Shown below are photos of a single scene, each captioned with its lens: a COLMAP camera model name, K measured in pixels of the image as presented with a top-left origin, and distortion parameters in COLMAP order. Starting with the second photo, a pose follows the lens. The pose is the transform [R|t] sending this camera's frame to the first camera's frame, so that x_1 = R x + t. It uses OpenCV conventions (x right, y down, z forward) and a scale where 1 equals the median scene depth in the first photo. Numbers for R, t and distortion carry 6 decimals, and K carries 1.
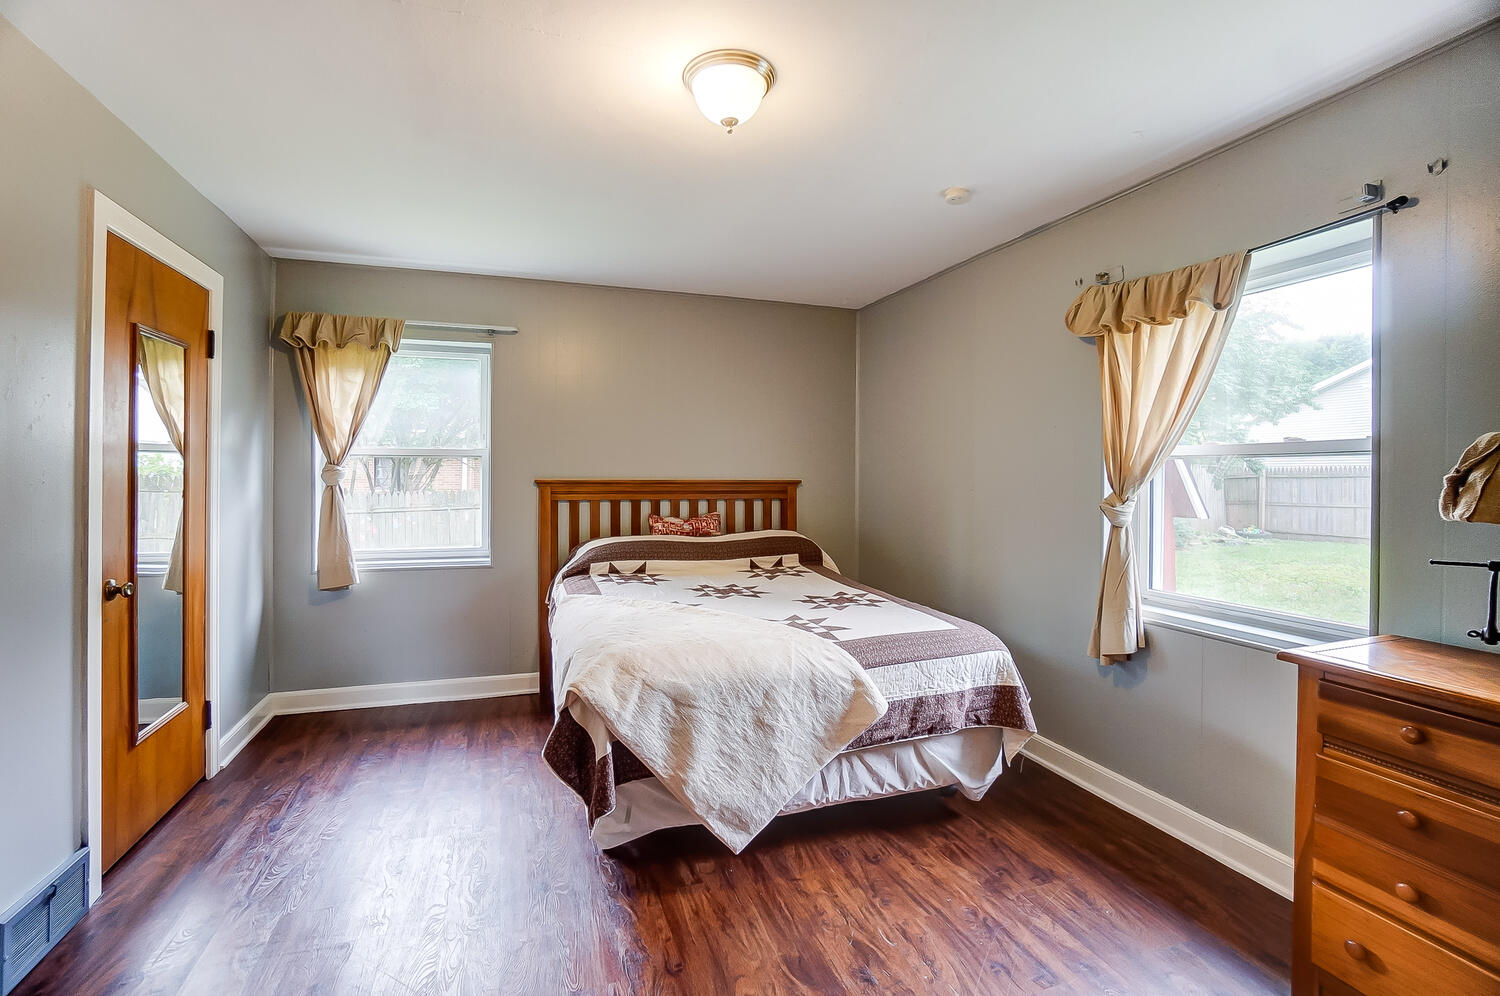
lens RADIAL K [[679.2, 0, 751.7], [0, 679.2, 475.9], [0, 0, 1]] dist [-0.051203, 0.017175]
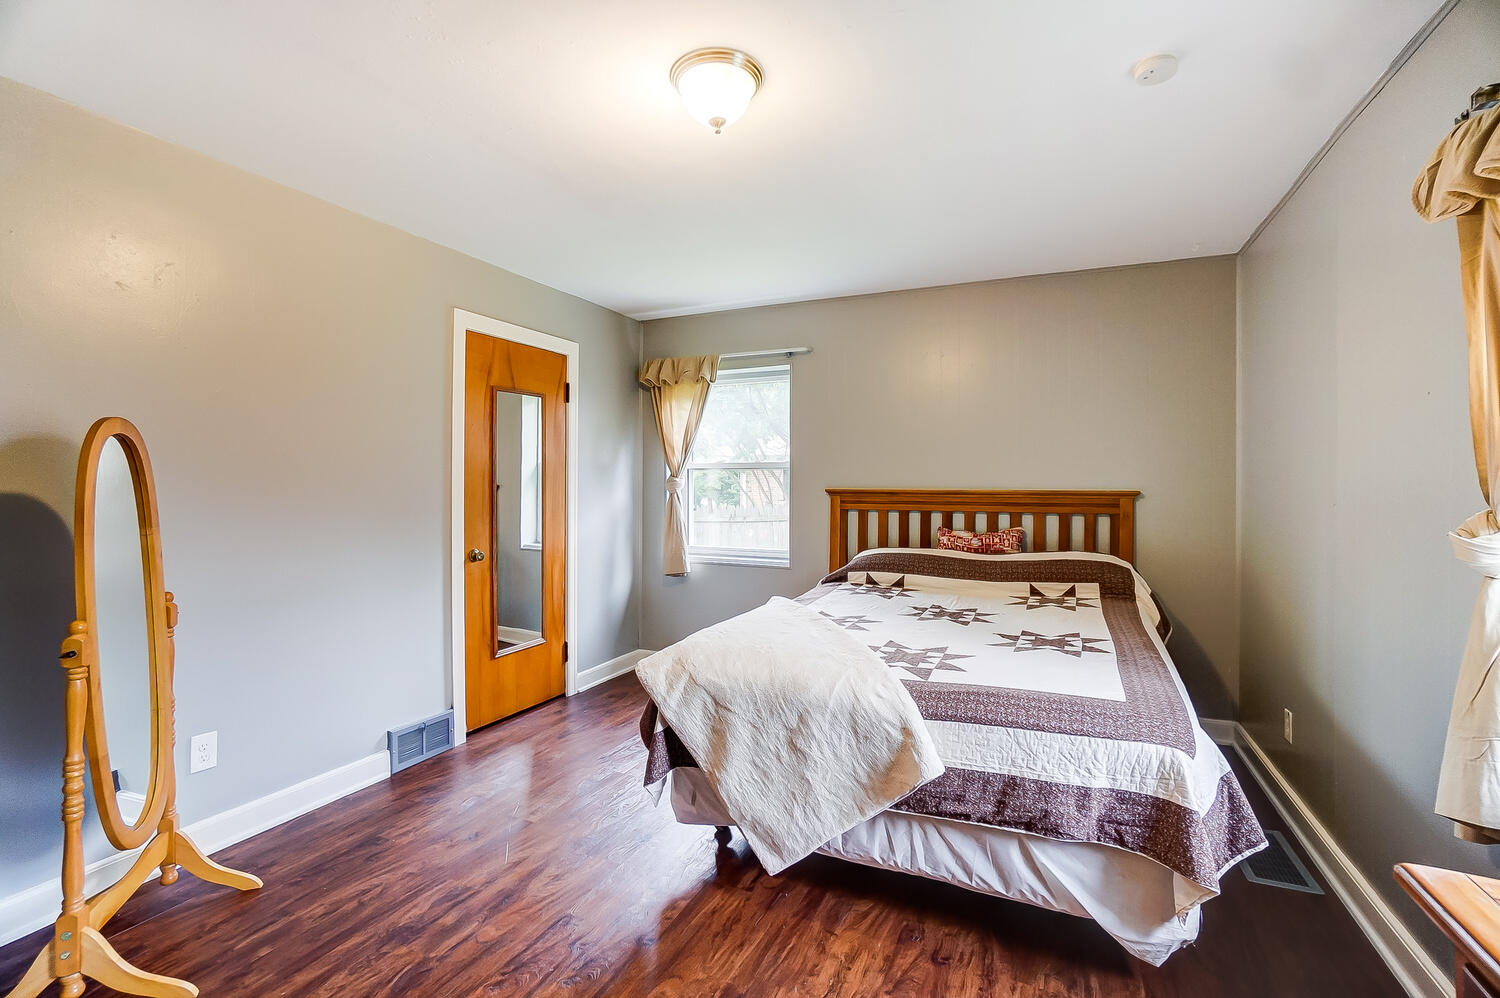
lens RADIAL K [[684.1, 0, 750.0], [0, 684.1, 499.0], [0, 0, 1]] dist [-0.031950, 0.001174]
pose [[0.708191, 0.010328, -0.705946, 0.549082], [-0.001786, 0.999916, 0.012837, 0.011663], [0.706019, -0.007830, 0.708150, 0.255679]]
